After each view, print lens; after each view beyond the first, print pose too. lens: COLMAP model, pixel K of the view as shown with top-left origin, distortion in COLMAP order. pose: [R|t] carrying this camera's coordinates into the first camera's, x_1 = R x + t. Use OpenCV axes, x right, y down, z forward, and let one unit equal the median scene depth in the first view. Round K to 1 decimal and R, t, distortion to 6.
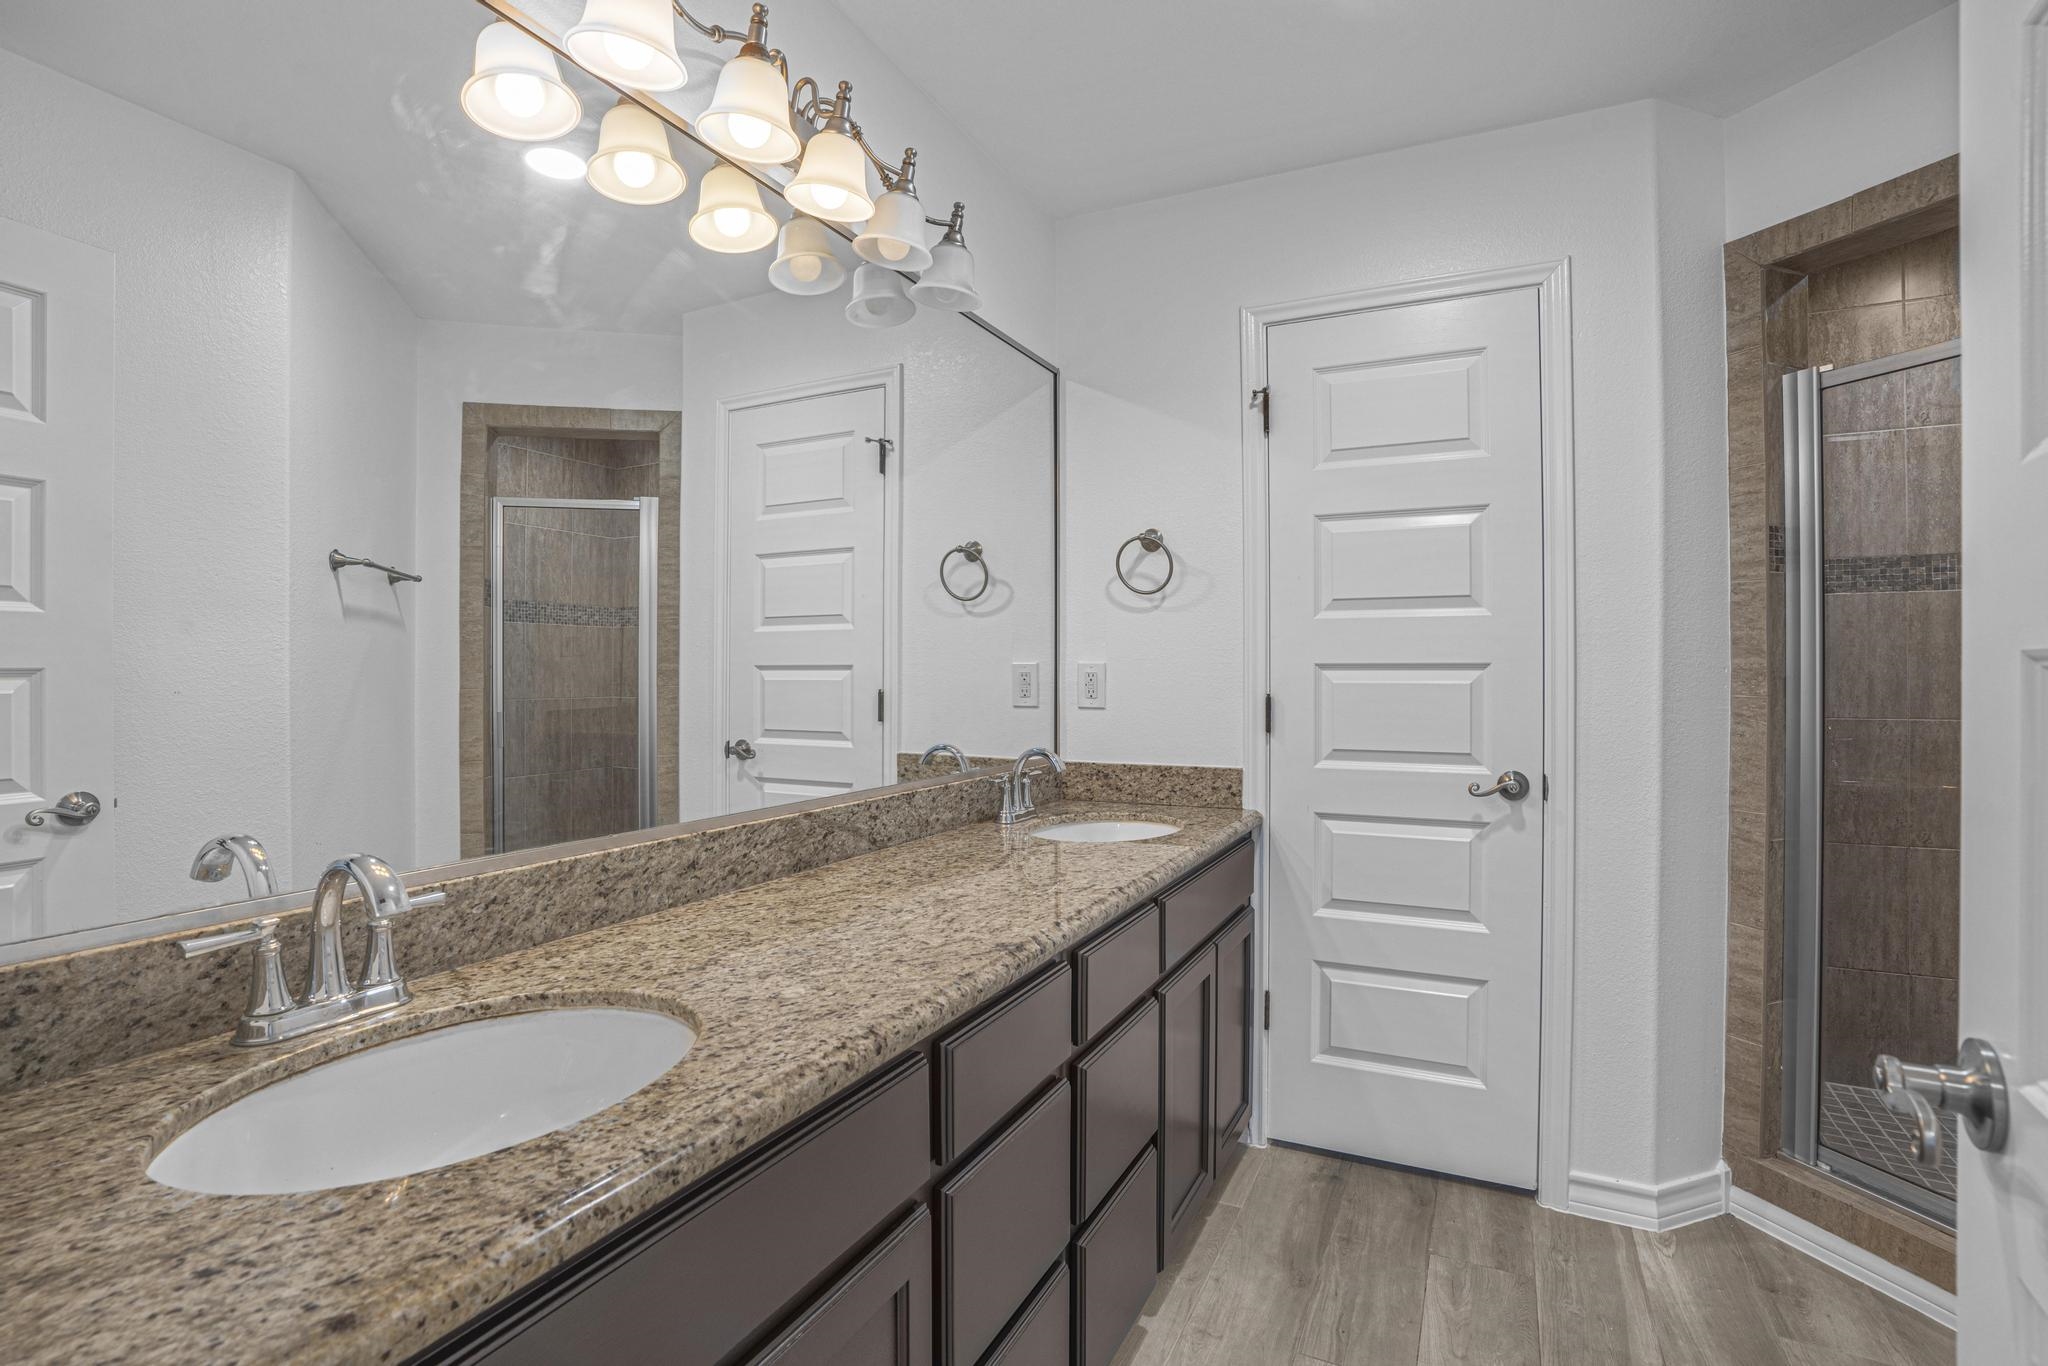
lens RADIAL K [[989.0, 0, 1024.0], [0, 989.0, 683.0], [0, 0, 1]] dist [-0.080251, 0.035037]
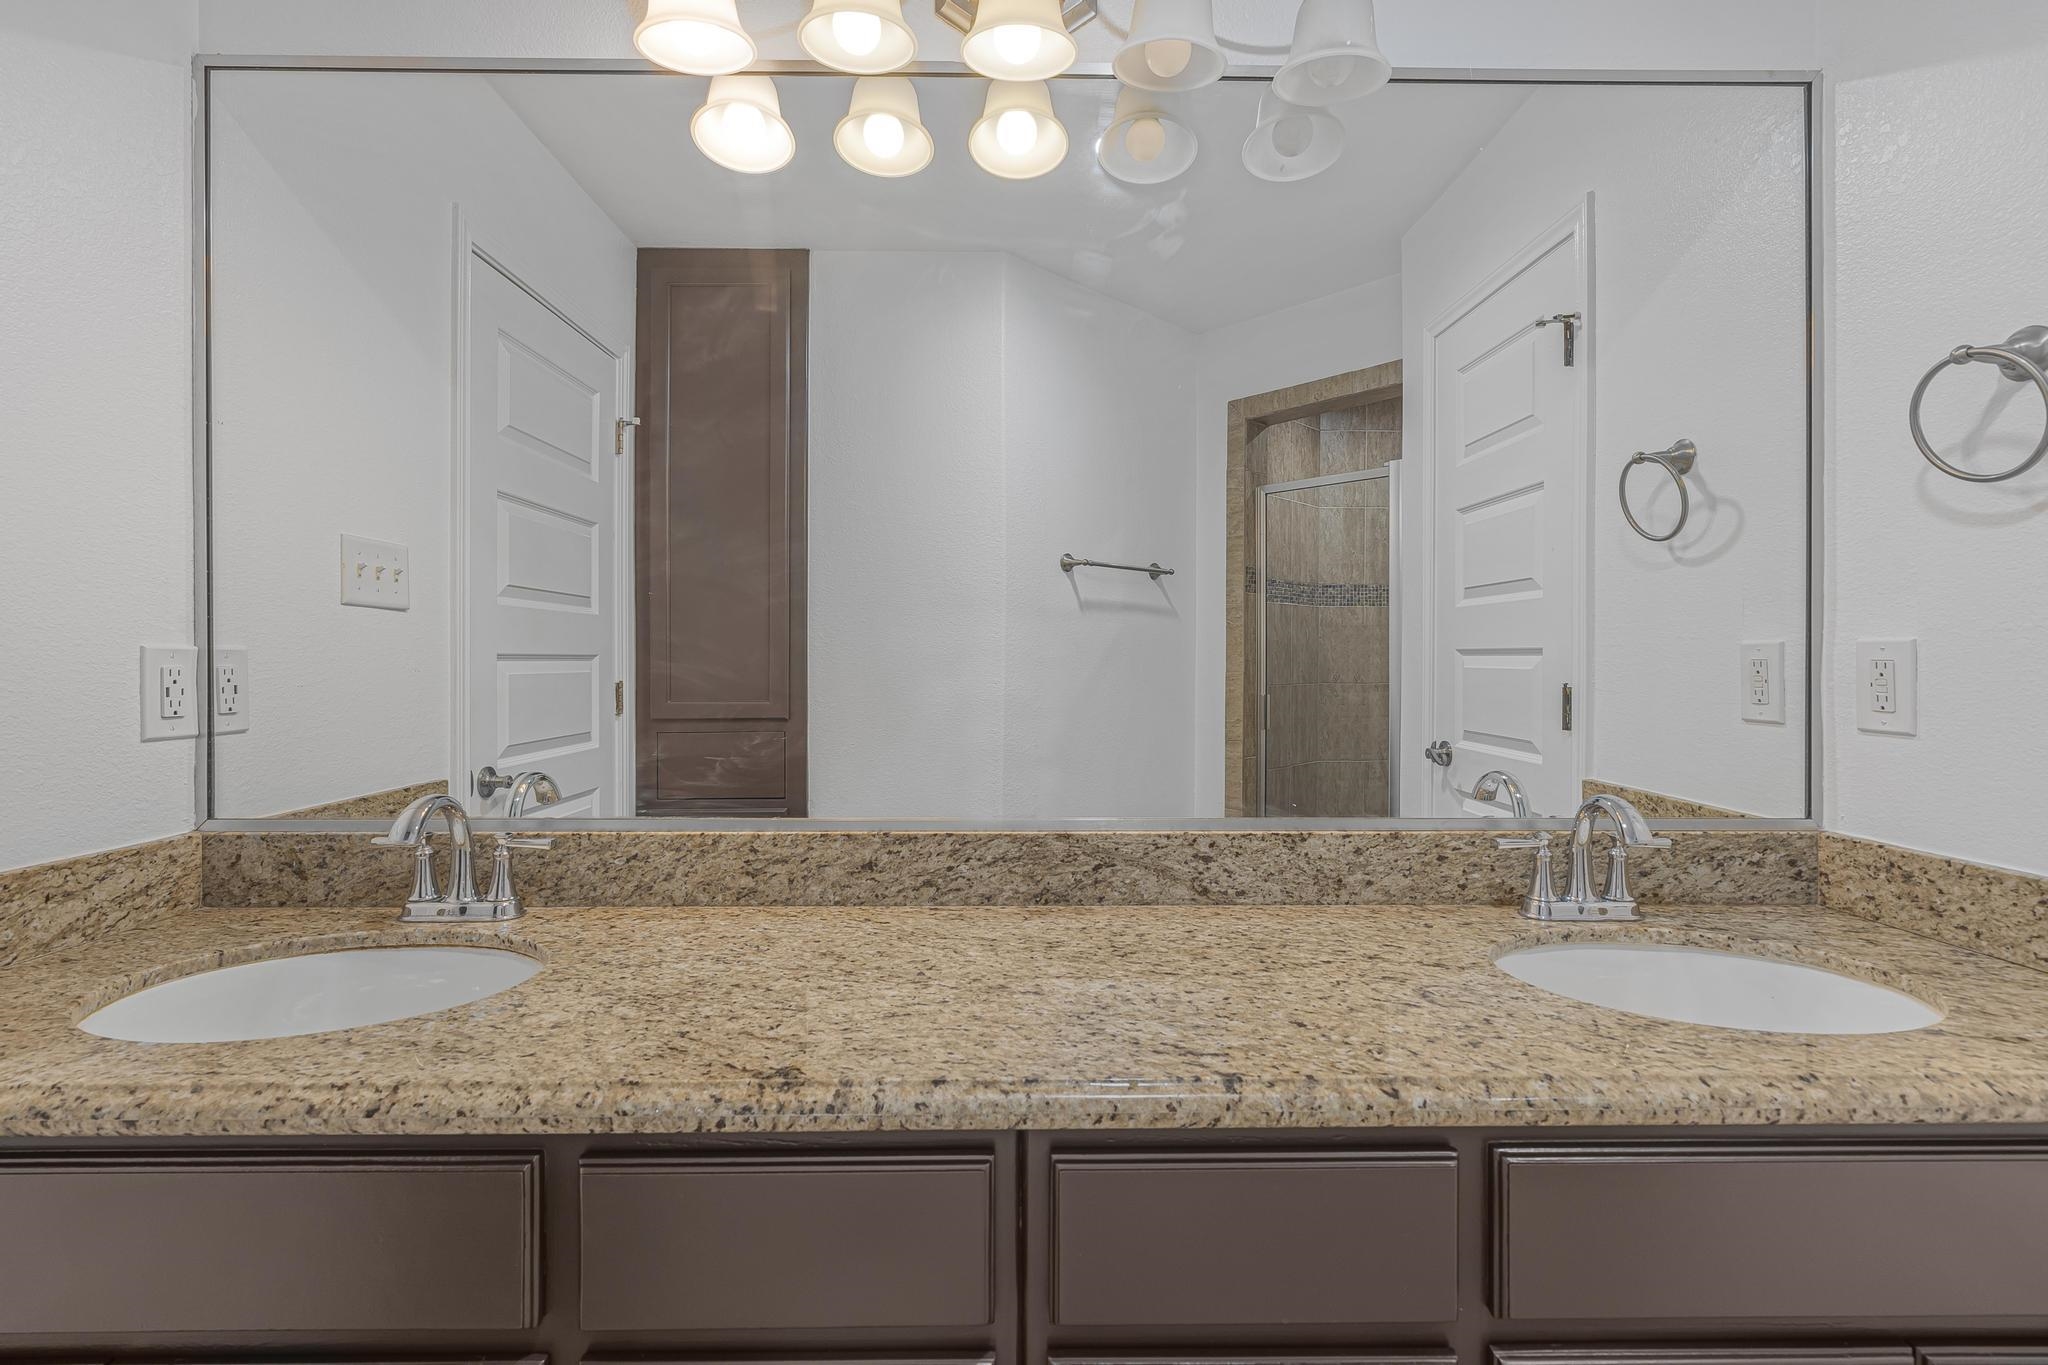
lens RADIAL K [[938.2, 0, 1017.4], [0, 938.2, 659.0], [0, 0, 1]] dist [-0.002675, 0.000860]
pose [[0.446273, 0.004035, -0.894888, 0.437171], [-0.010782, 0.999941, -0.000869, -0.009232], [0.894832, 0.010037, 0.446291, 0.608924]]
